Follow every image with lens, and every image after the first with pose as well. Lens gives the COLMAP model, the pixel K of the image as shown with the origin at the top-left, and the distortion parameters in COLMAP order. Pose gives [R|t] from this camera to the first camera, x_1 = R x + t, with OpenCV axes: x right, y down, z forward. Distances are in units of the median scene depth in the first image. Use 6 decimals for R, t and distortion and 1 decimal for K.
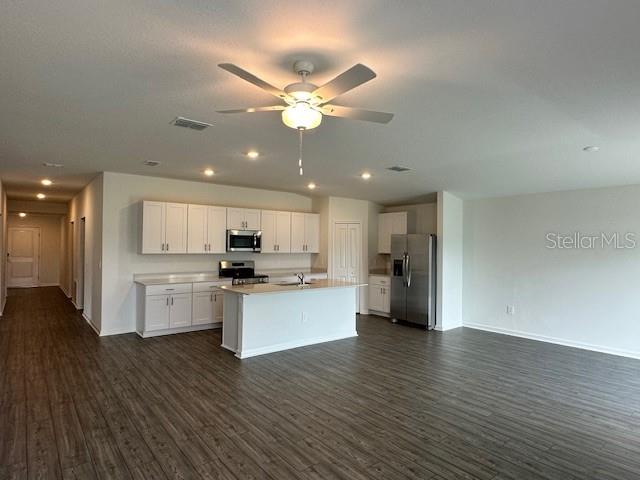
lens RADIAL K [[367.6, 0, 320.0], [0, 367.6, 240.0], [0, 0, 1]] dist [-0.000170, -0.000409]
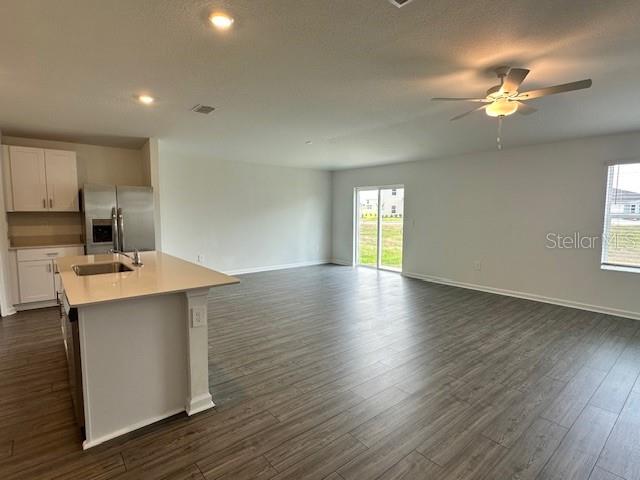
lens RADIAL K [[329.9, 0, 317.7], [0, 329.9, 241.3], [0, 0, 1]] dist [-0.004929, -0.000856]
pose [[-0.011705, -0.105413, 0.994360, -0.468394], [-0.024186, 0.994167, 0.105108, 0.018635], [-0.999639, -0.022819, -0.014187, 0.596204]]
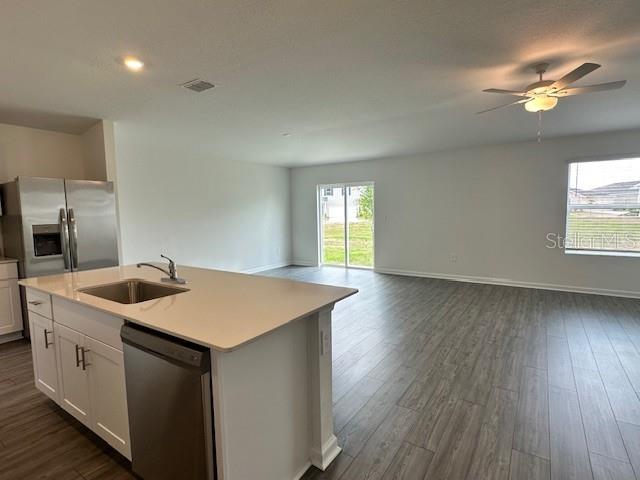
lens RADIAL K [[329.9, 0, 317.7], [0, 329.9, 241.3], [0, 0, 1]] dist [-0.004929, -0.000856]
pose [[-0.290296, -0.094032, 0.952306, -0.381412], [-0.003993, 0.995271, 0.097057, 0.030578], [-0.956929, 0.024372, -0.289299, 0.783368]]
